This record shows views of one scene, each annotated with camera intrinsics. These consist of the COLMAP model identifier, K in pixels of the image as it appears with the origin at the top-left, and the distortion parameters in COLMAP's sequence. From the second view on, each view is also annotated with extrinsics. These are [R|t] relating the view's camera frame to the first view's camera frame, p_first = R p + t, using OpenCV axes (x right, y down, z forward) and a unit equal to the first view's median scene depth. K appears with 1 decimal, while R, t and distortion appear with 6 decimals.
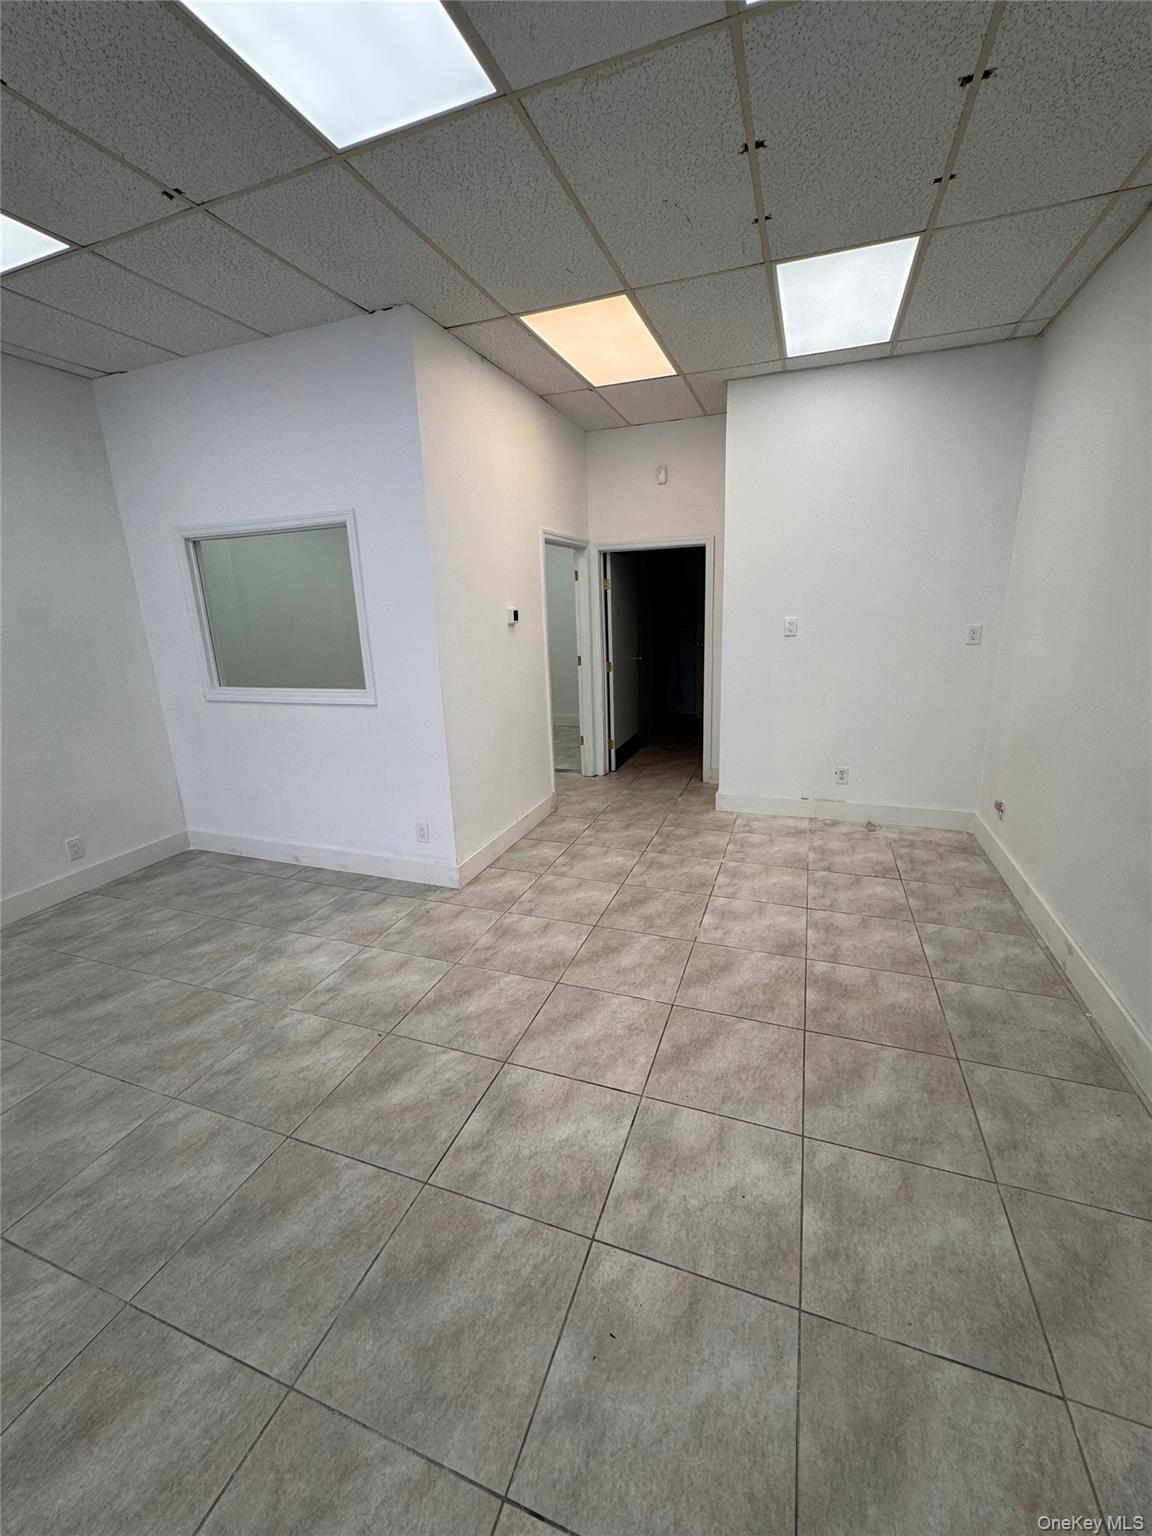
lens RADIAL K [[615.8, 0, 576.9], [0, 615.8, 769.8], [0, 0, 1]] dist [-0.007724, 0.001352]
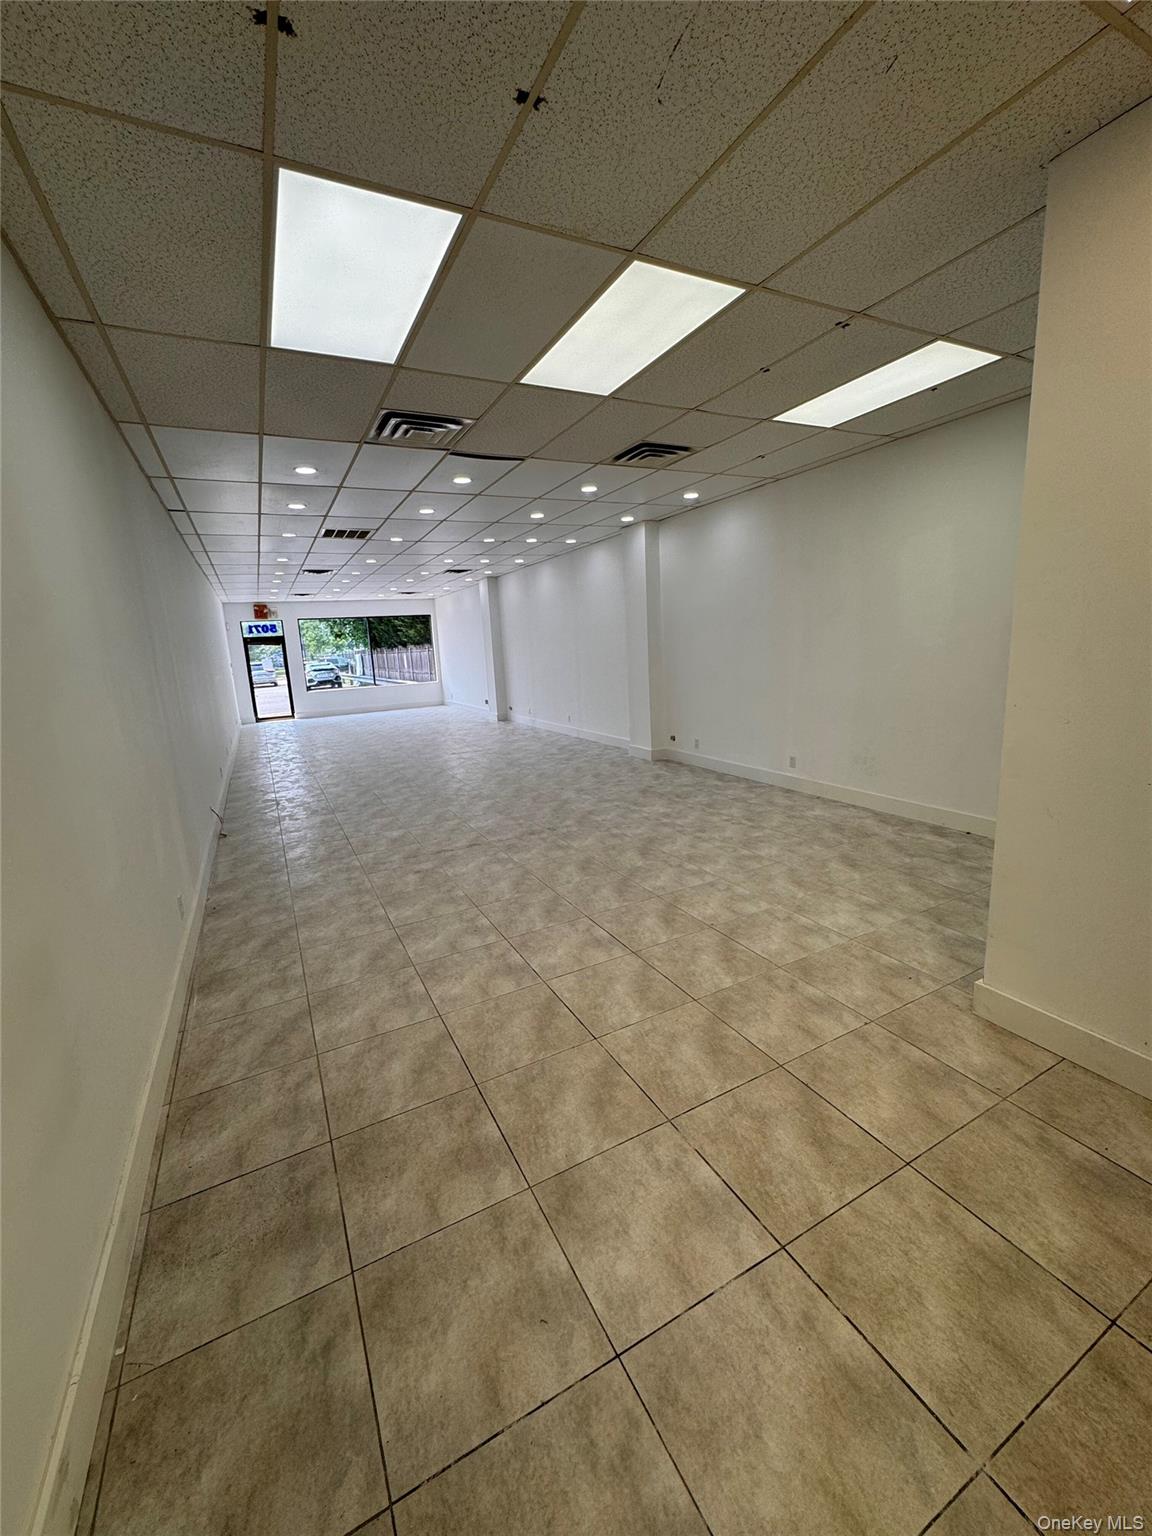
lens RADIAL K [[615.8, 0, 577.9], [0, 615.8, 768.5], [0, 0, 1]] dist [-0.007724, 0.001352]
pose [[-0.669936, 0.219933, -0.709095, 0.871610], [-0.117650, 0.911595, 0.393894, -0.451521], [0.733038, 0.347309, -0.584835, 1.564040]]
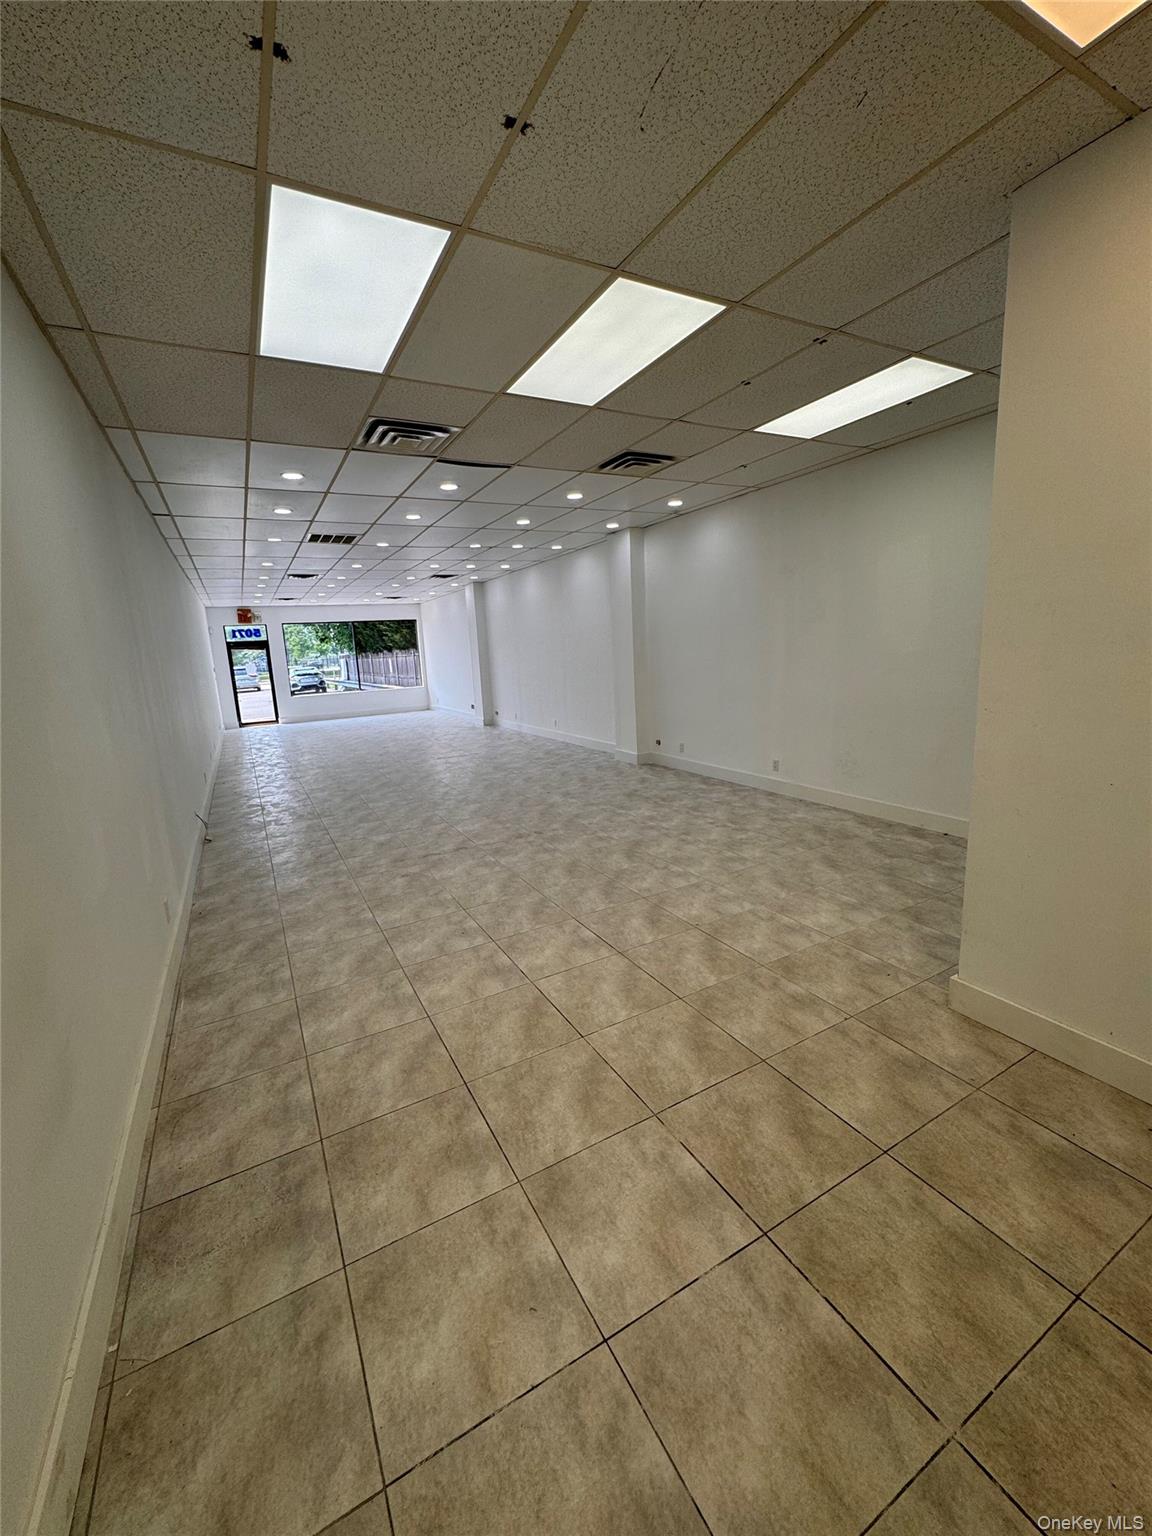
lens RADIAL K [[615.8, 0, 578.2], [0, 615.8, 768.8], [0, 0, 1]] dist [-0.007724, 0.001352]
pose [[-0.652947, 0.216469, -0.725811, 0.888590], [-0.124211, 0.914710, 0.384549, -0.456480], [0.747149, 0.341244, -0.570369, 1.577190]]
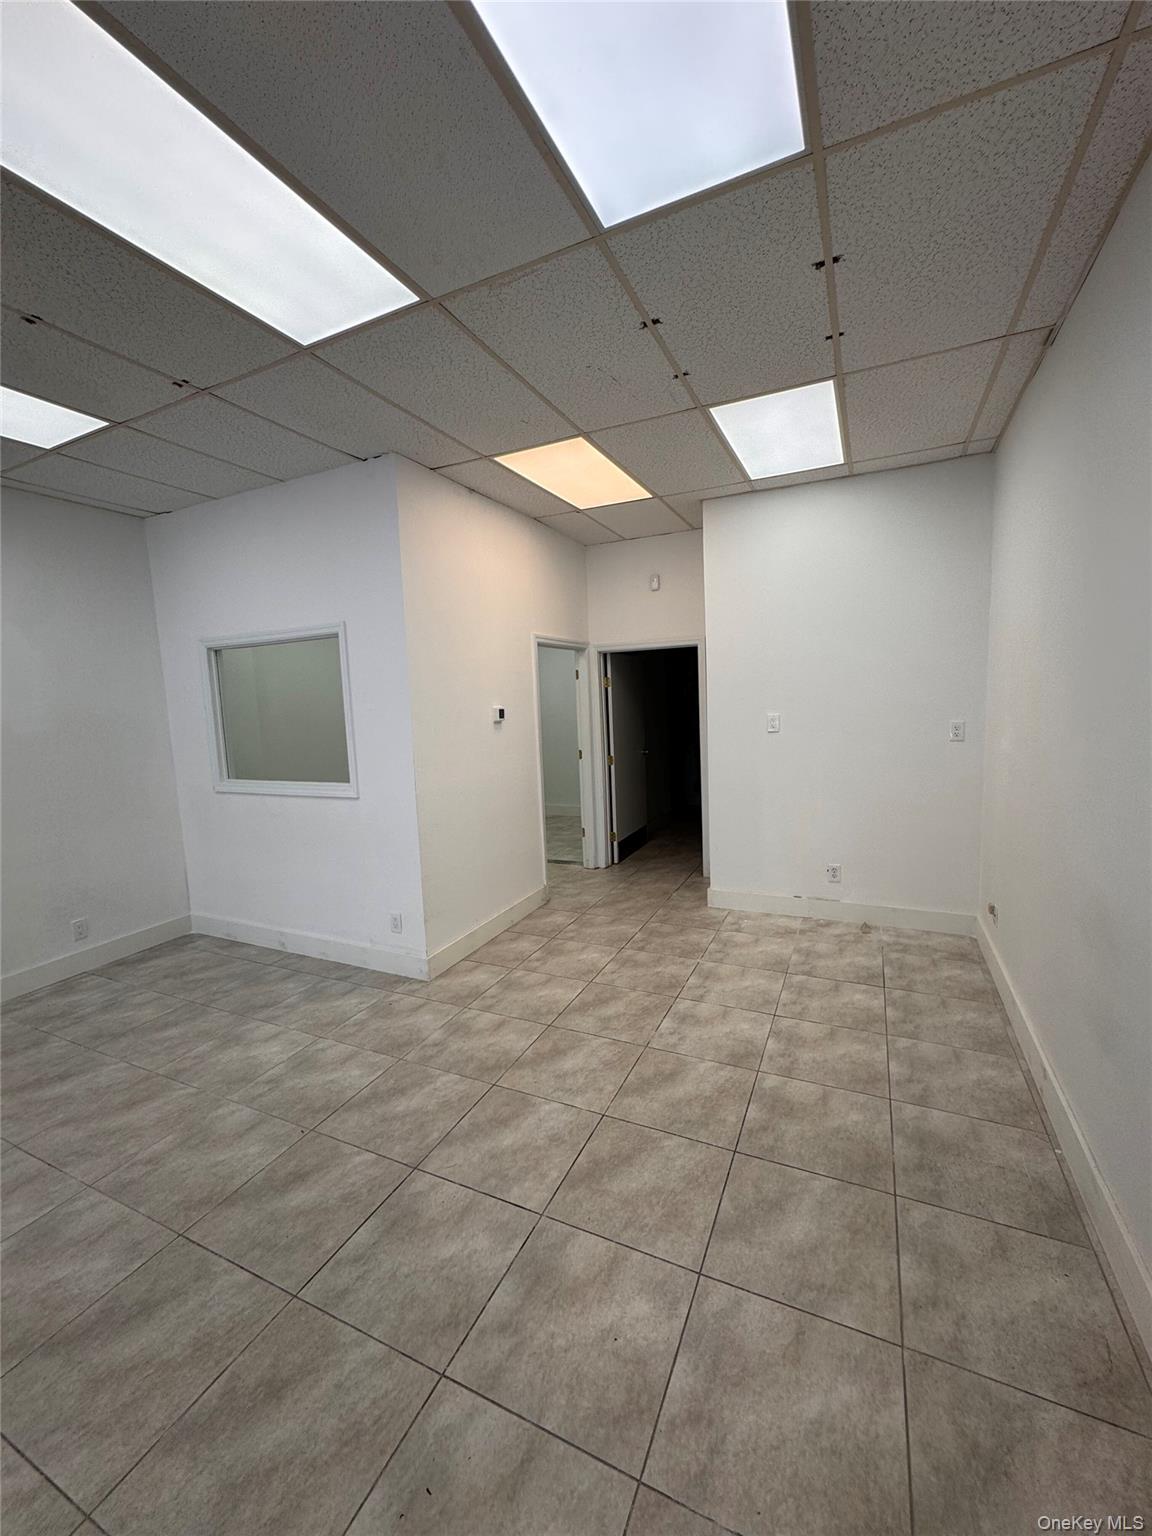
lens RADIAL K [[615.8, 0, 577.0], [0, 615.8, 768.9], [0, 0, 1]] dist [-0.007724, 0.001352]
pose [[0.996241, 0.004678, -0.086494, 0.216111], [-0.017081, 0.989544, -0.143215, -0.015464], [0.084919, 0.144154, 0.985905, -0.027730]]
